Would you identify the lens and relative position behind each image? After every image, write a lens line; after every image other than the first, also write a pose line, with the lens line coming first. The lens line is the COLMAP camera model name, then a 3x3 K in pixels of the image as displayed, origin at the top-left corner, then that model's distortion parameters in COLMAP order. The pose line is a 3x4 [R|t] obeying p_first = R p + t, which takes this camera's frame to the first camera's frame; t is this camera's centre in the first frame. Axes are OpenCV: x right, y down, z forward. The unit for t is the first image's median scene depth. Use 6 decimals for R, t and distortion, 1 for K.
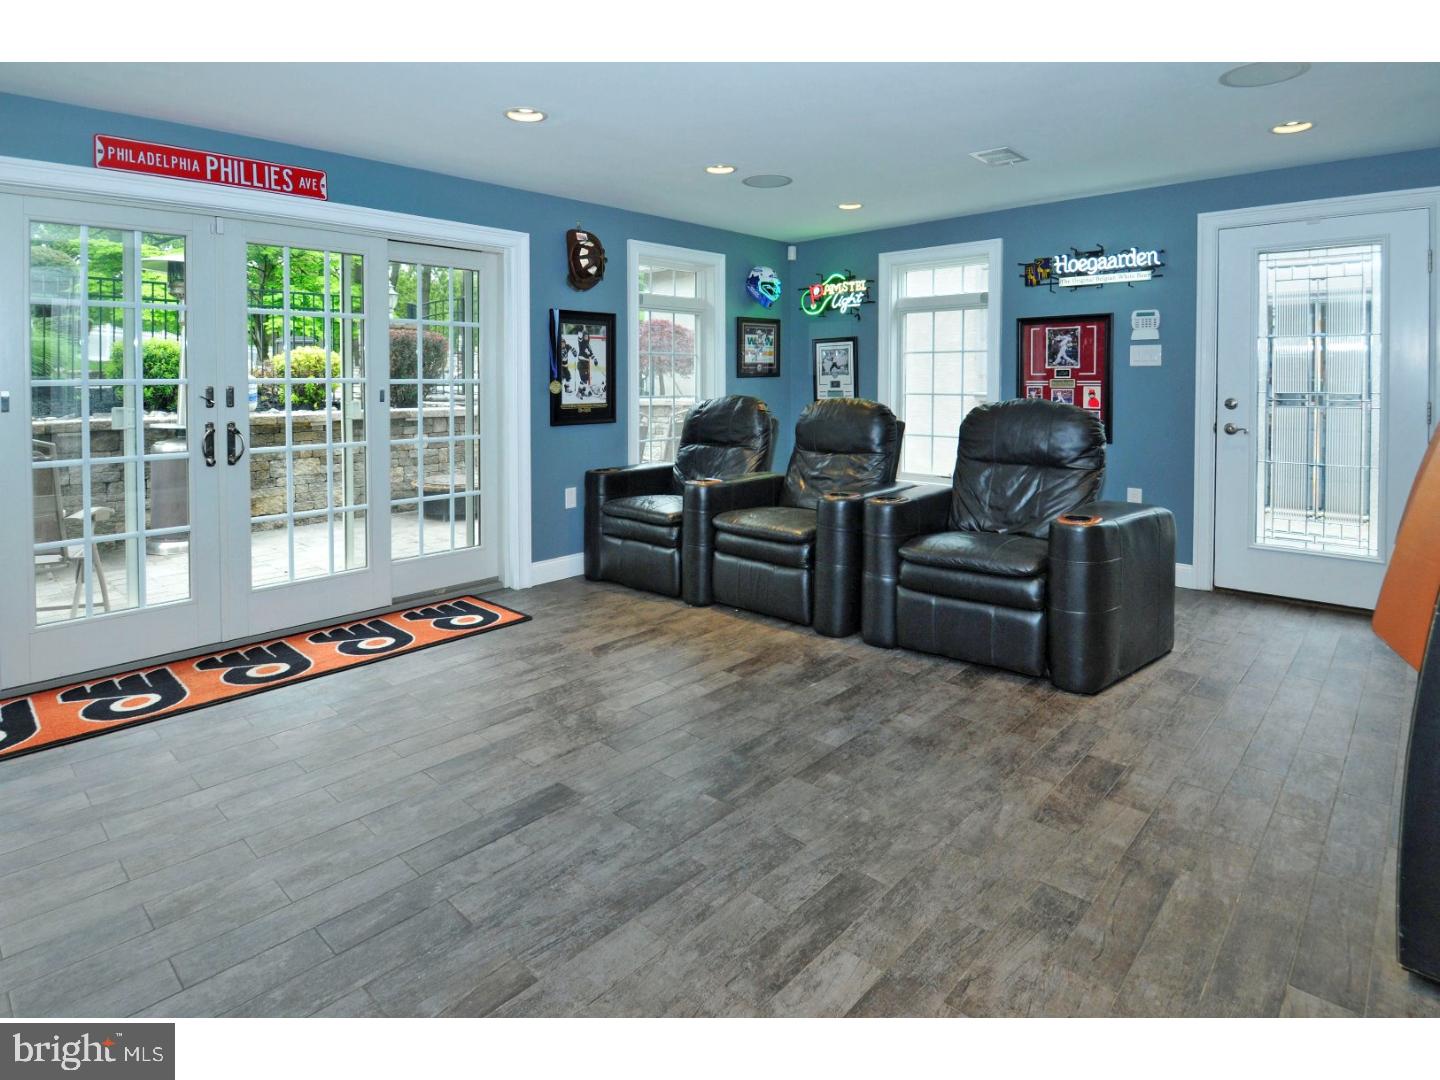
lens RADIAL K [[731.8, 0, 720.0], [0, 731.8, 540.0], [0, 0, 1]] dist [-0.001480, -0.001560]
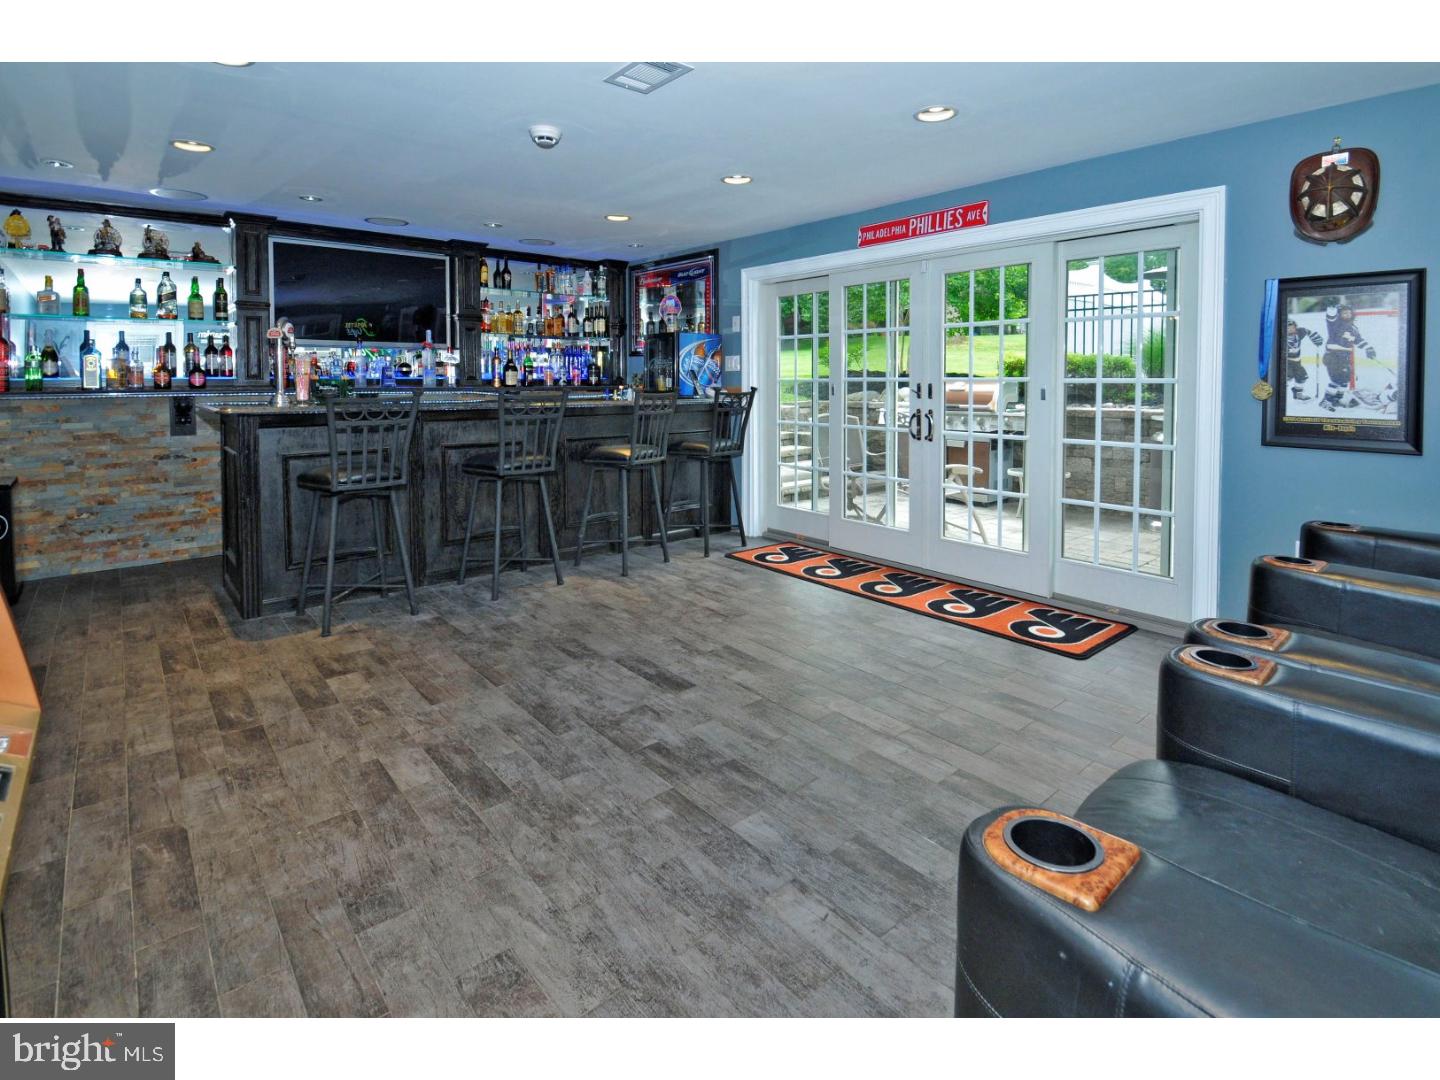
lens RADIAL K [[681.2, 0, 723.3], [0, 681.2, 522.9], [0, 0, 1]] dist [0.000843, -0.001375]
pose [[-0.085074, 0.210754, -0.973830, 0.699982], [-0.216182, 0.950187, 0.224523, -0.178002], [0.972639, 0.229626, -0.035275, 0.791414]]
